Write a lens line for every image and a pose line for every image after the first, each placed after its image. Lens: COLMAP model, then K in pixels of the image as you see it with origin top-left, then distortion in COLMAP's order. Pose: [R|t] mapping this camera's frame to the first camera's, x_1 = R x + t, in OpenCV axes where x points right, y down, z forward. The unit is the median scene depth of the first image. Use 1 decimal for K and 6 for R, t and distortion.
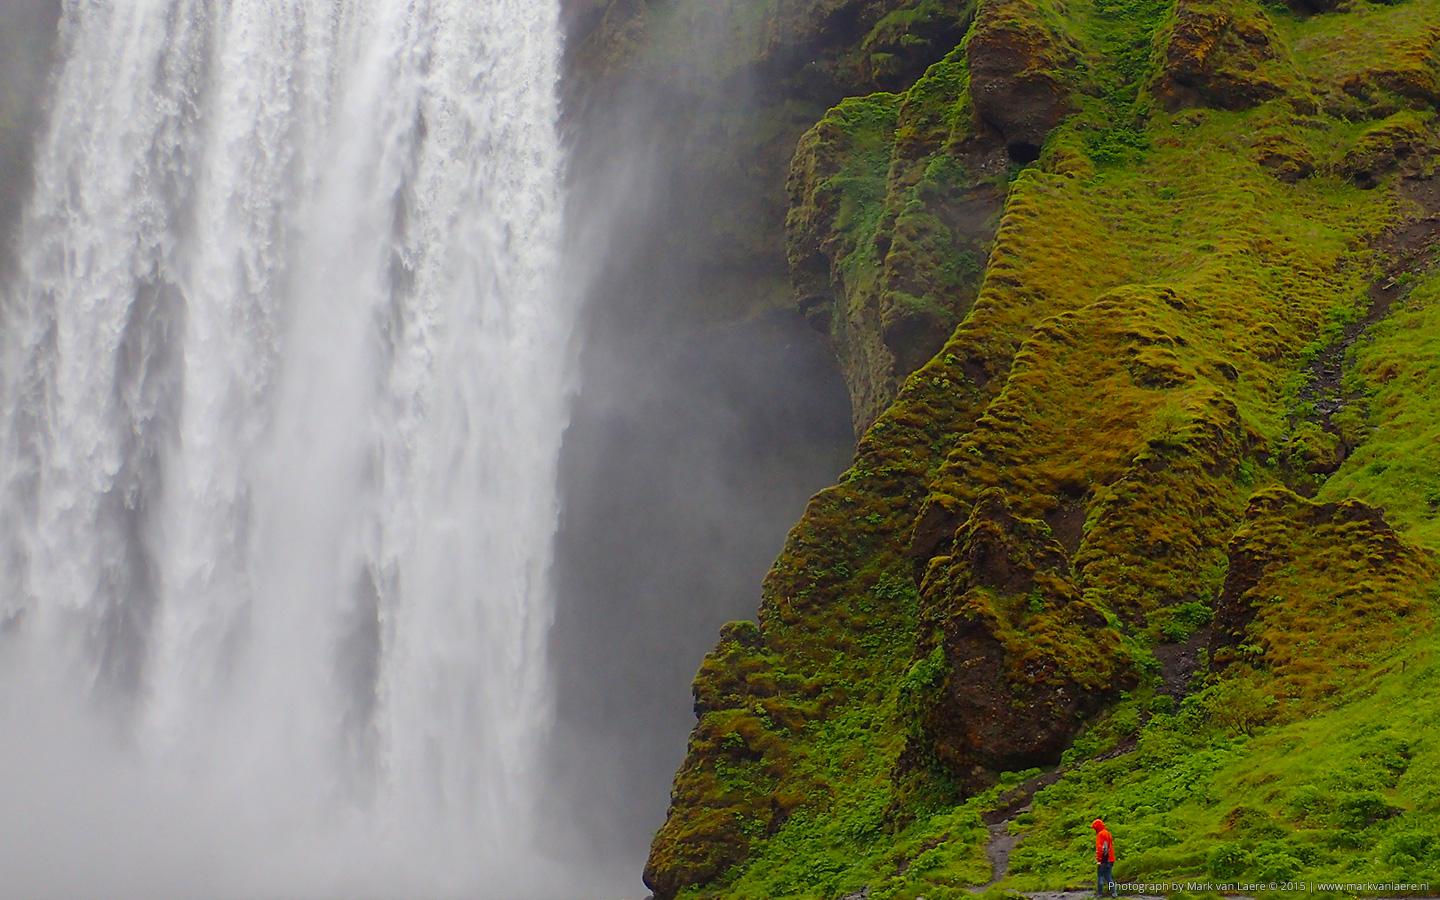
lens RADIAL K [[2705.4, 0, 721.2], [0, 2705.4, 447.2], [0, 0, 1]] dist [0.053332, 0.175072]
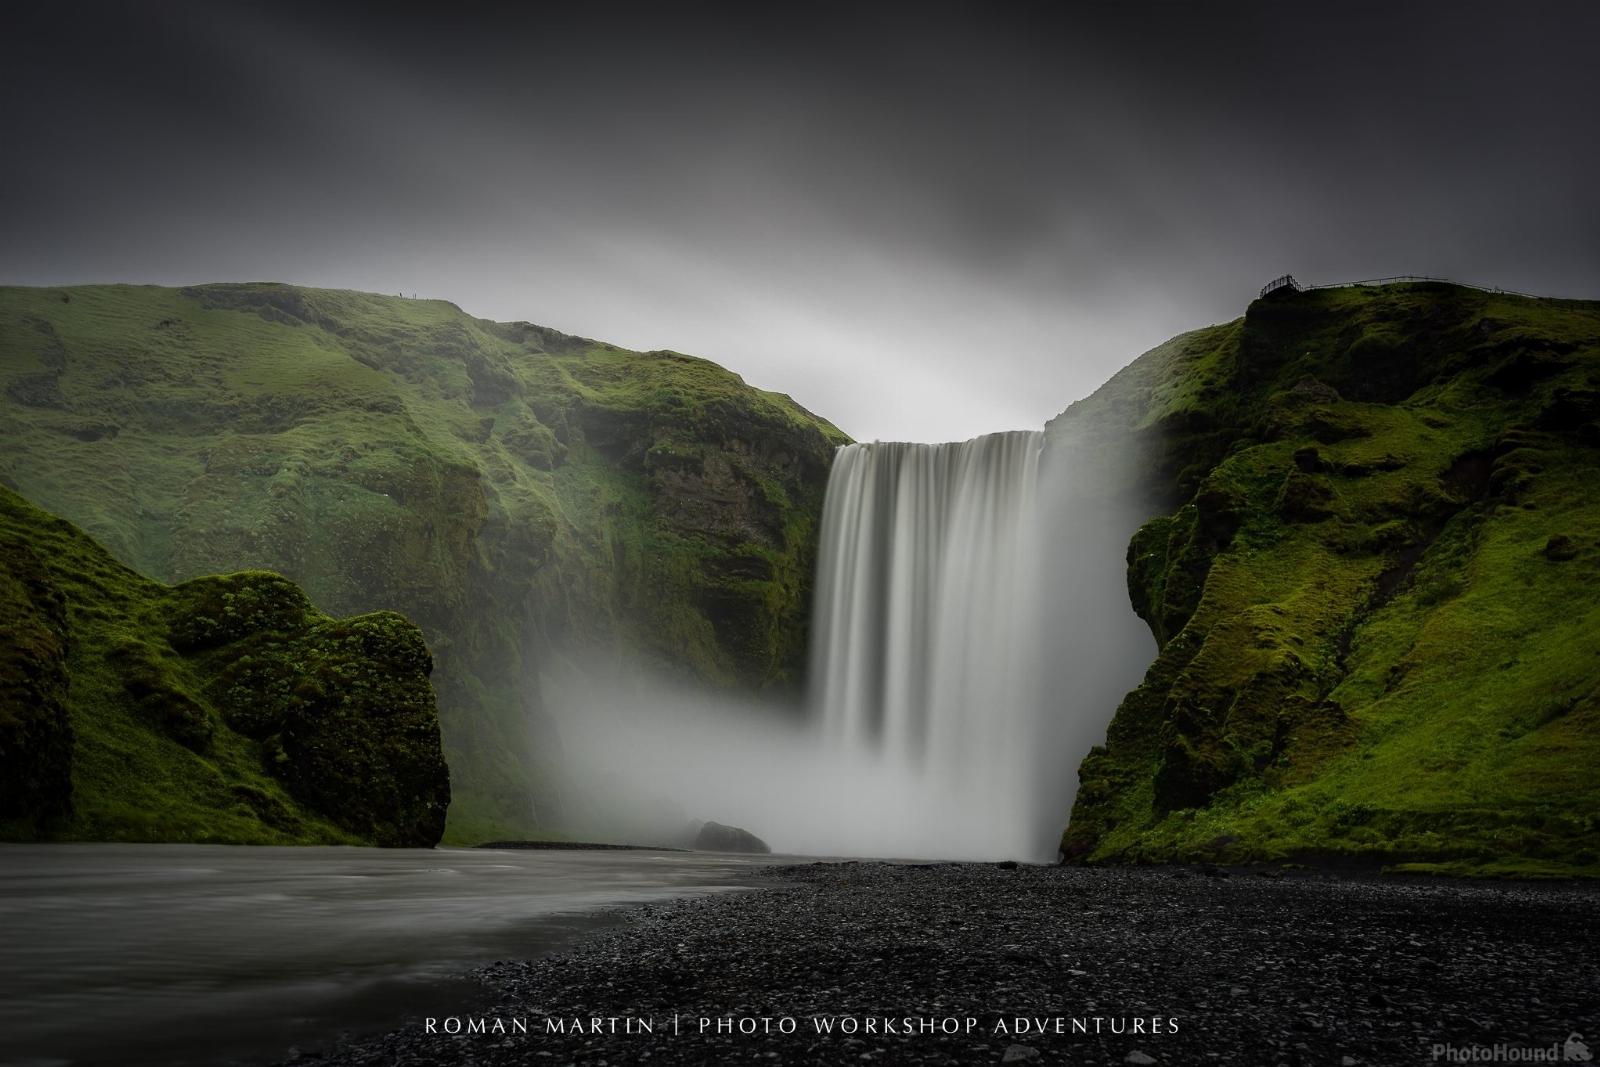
lens RADIAL K [[1347.6, 0, 800.0], [0, 1347.6, 533.5], [0, 0, 1]] dist [0.015413, 0.006142]
pose [[0.964662, -0.042635, -0.260019, 0.075476], [0.021367, 0.996230, -0.084081, -0.031954], [0.262624, 0.075553, 0.961936, -0.284484]]
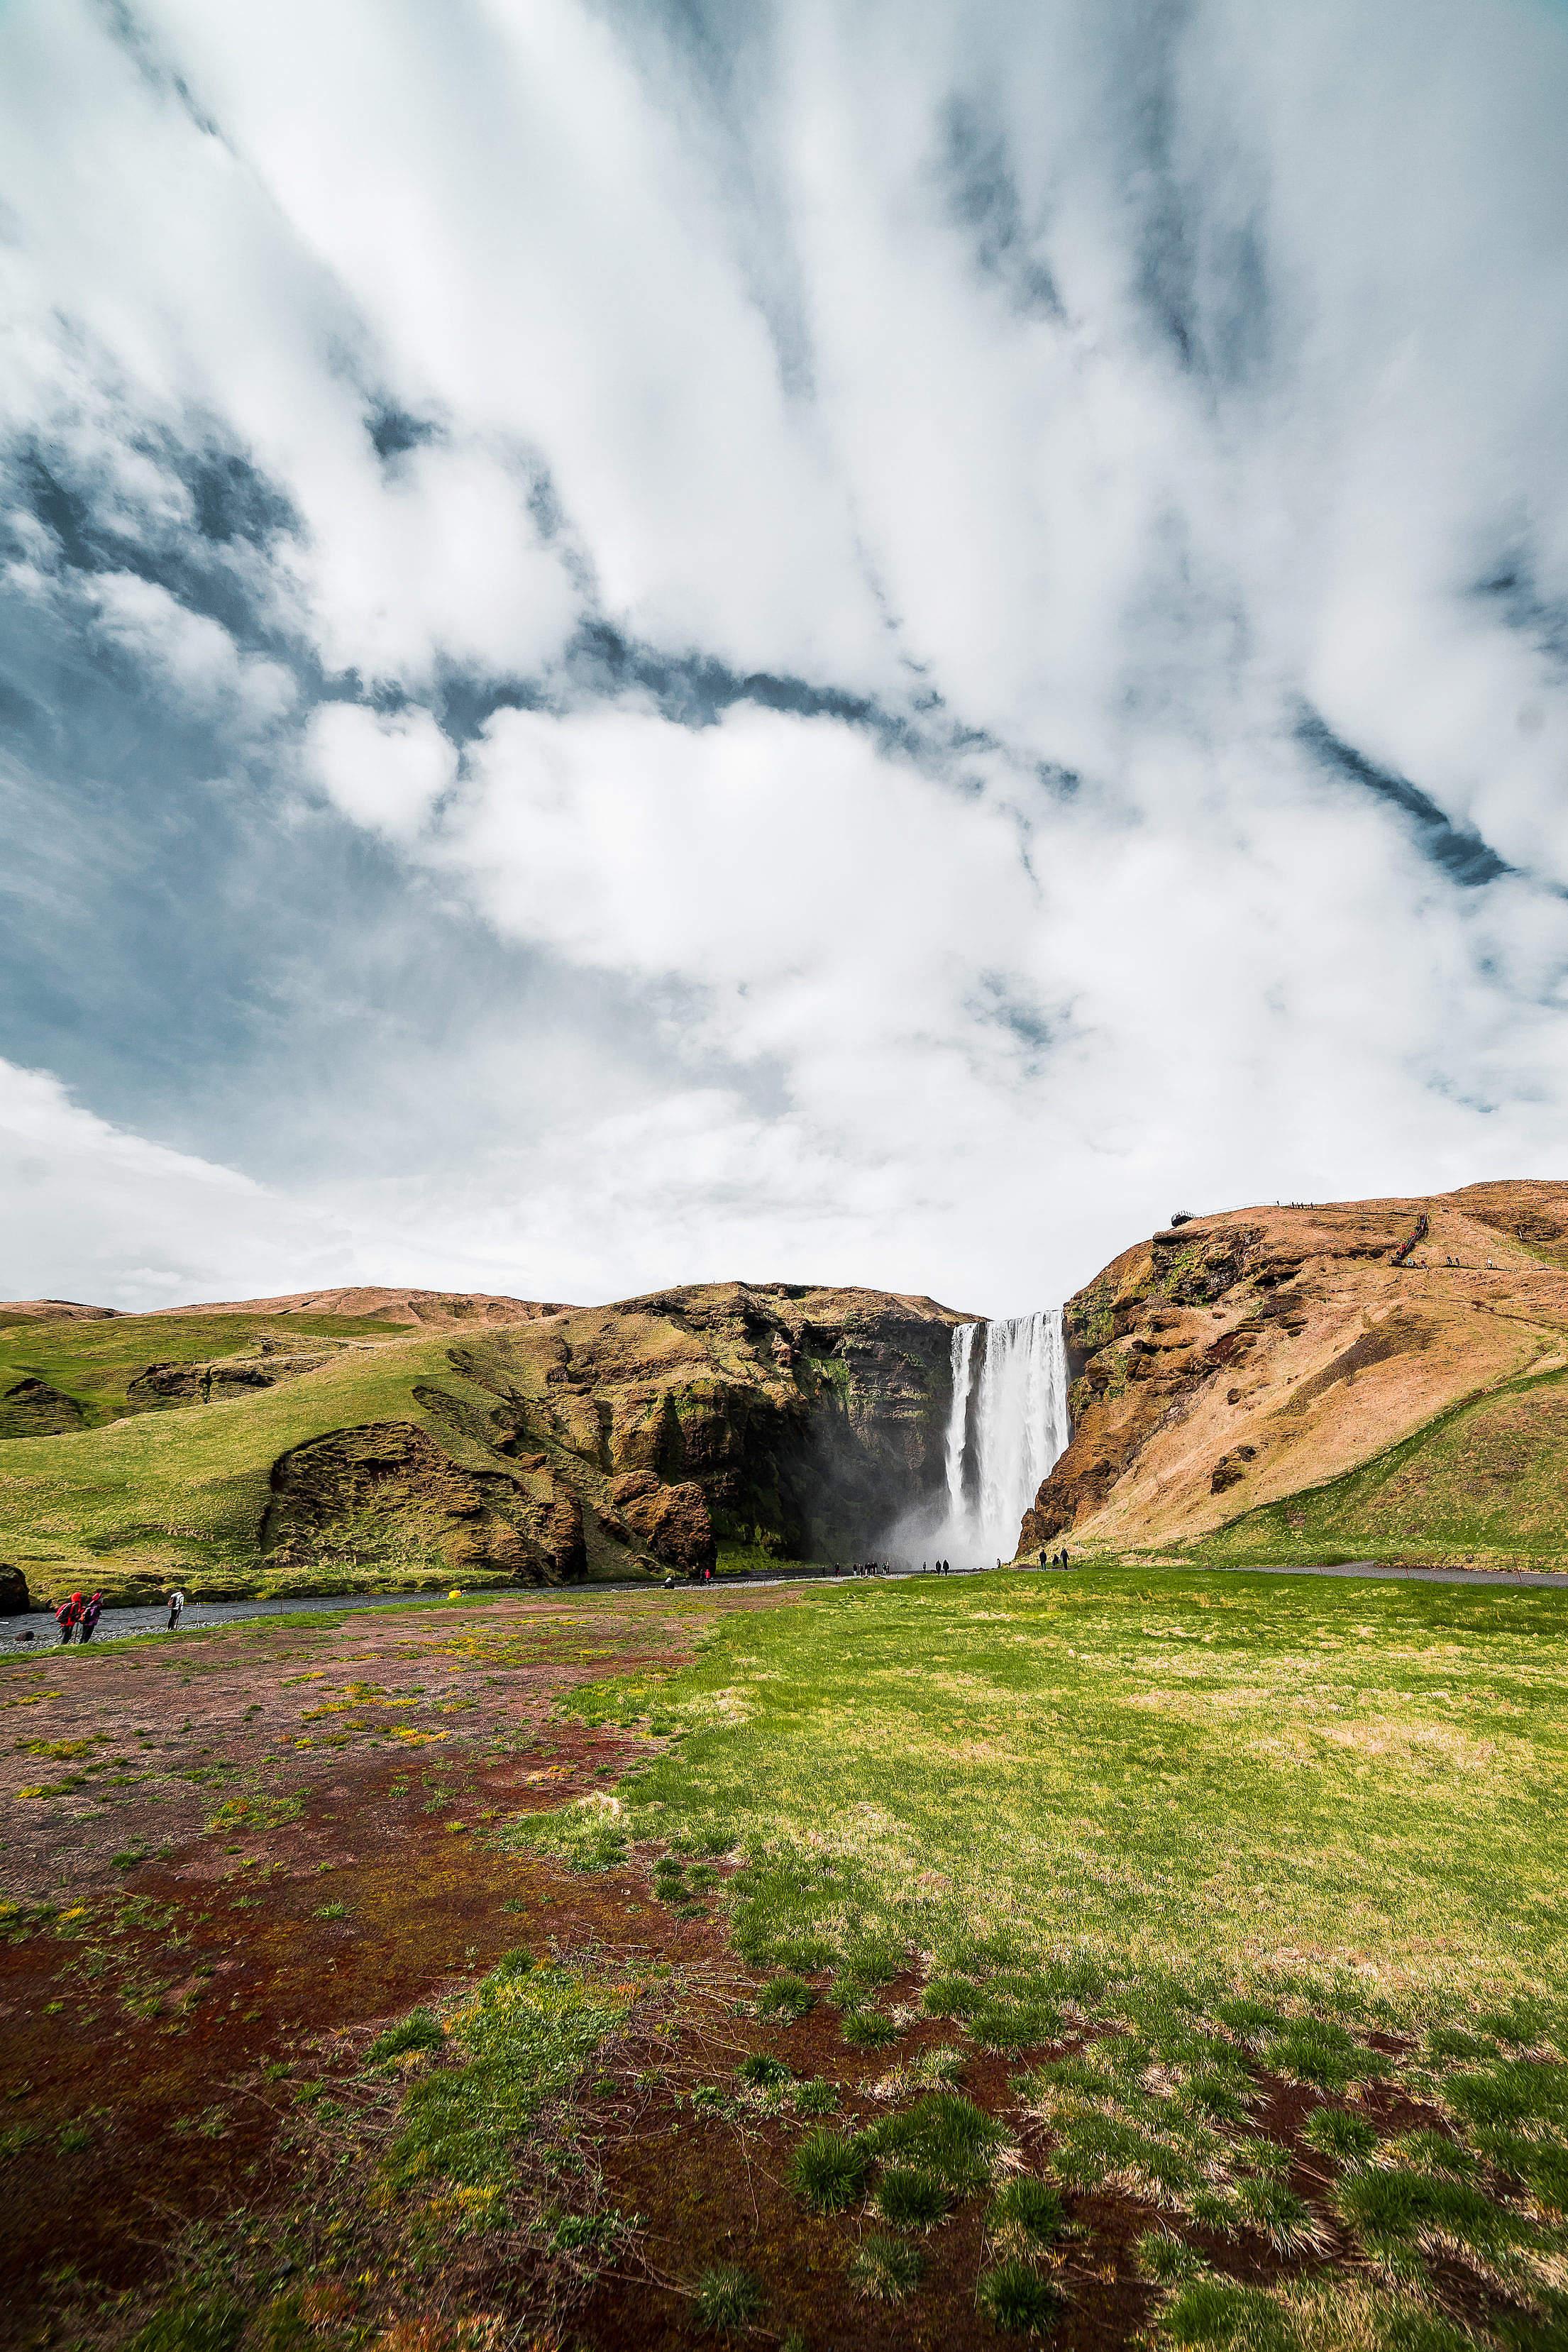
lens RADIAL K [[938.6, 0, 784.0], [0, 938.6, 1176.0], [0, 0, 1]] dist [0.000755, 0.000047]
pose [[0.851056, -0.223149, -0.475298, 0.609624], [0.106813, 0.959849, -0.259385, -0.130746], [0.514096, 0.169983, 0.840721, -0.864784]]
